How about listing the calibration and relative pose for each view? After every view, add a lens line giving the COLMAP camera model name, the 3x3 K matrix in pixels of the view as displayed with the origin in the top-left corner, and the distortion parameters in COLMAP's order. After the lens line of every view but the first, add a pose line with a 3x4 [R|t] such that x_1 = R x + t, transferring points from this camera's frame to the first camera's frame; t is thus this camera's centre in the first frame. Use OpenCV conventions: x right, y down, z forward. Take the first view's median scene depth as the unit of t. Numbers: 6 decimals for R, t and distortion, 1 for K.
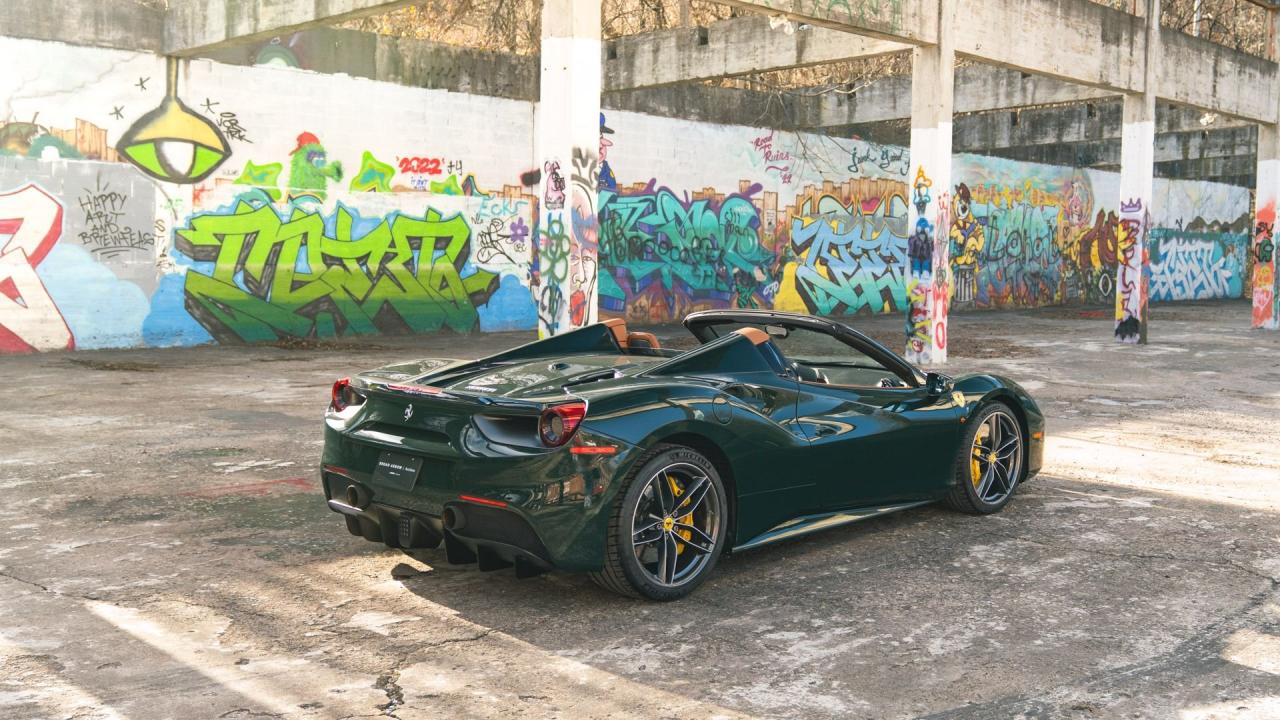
lens RADIAL K [[1388.4, 0, 813.5], [0, 1388.4, 342.8], [0, 0, 1]] dist [-0.022341, 0.028515]
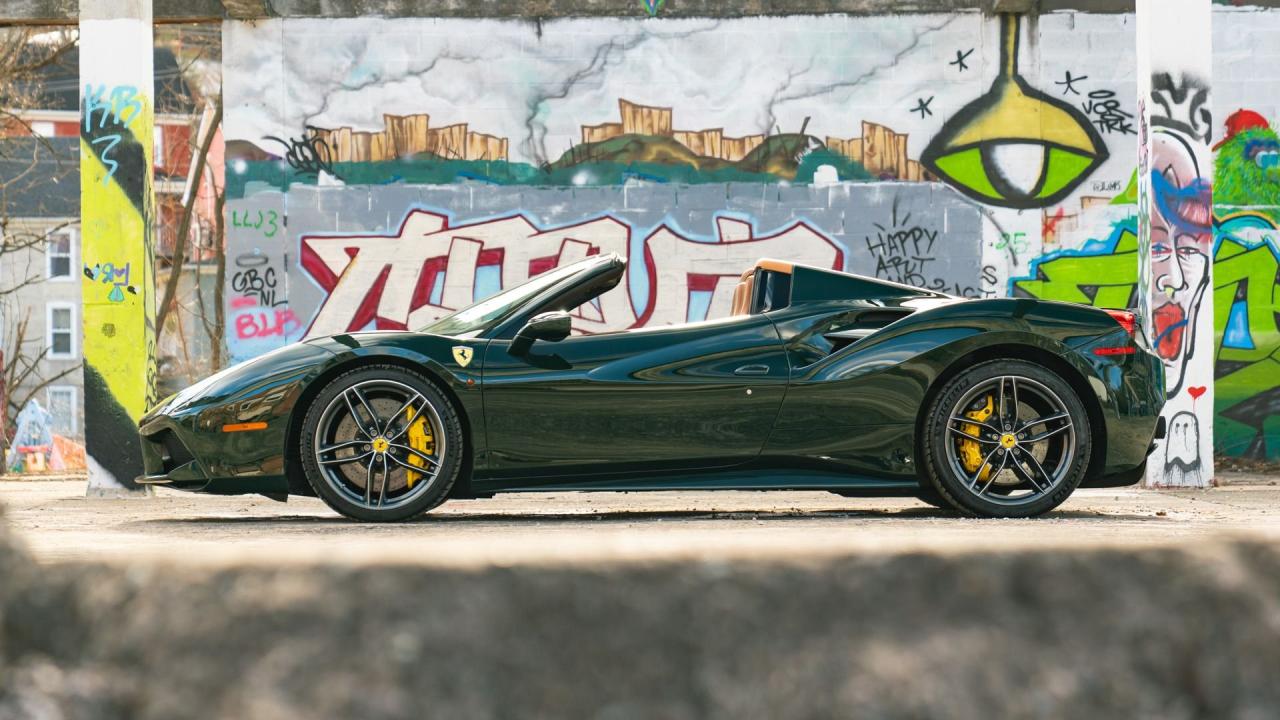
lens RADIAL K [[3233.3, 0, 639.5], [0, 3233.3, 417.9], [0, 0, 1]] dist [0.047556, 0.296346]
pose [[0.613829, -0.031504, -0.788810, 0.522383], [-0.035488, 0.997092, -0.067438, 0.075749], [0.788641, 0.069389, 0.610926, -0.039419]]
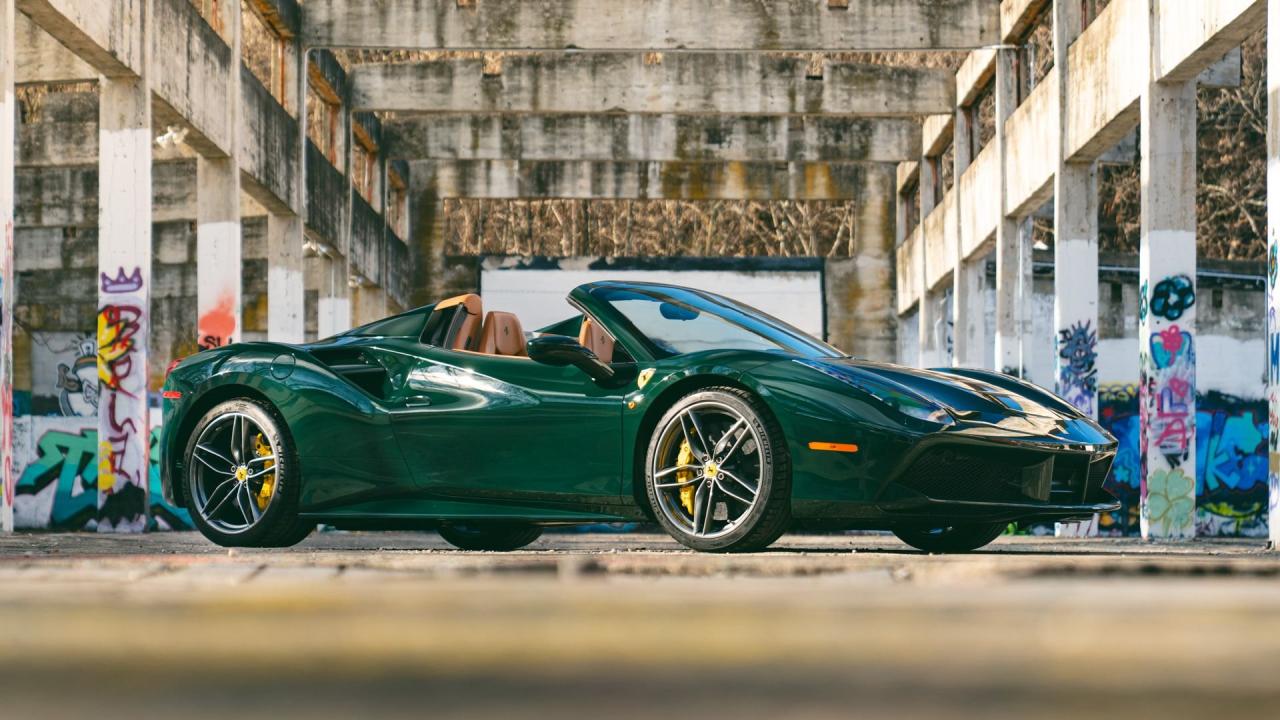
lens RADIAL K [[3233.3, 0, 639.5], [0, 3233.3, 417.9], [0, 0, 1]] dist [0.047556, 0.296346]
pose [[0.789468, 0.003466, 0.613782, -0.432037], [0.057982, 0.995091, -0.080198, 0.075807], [-0.611047, 0.098902, 0.785392, -0.131116]]
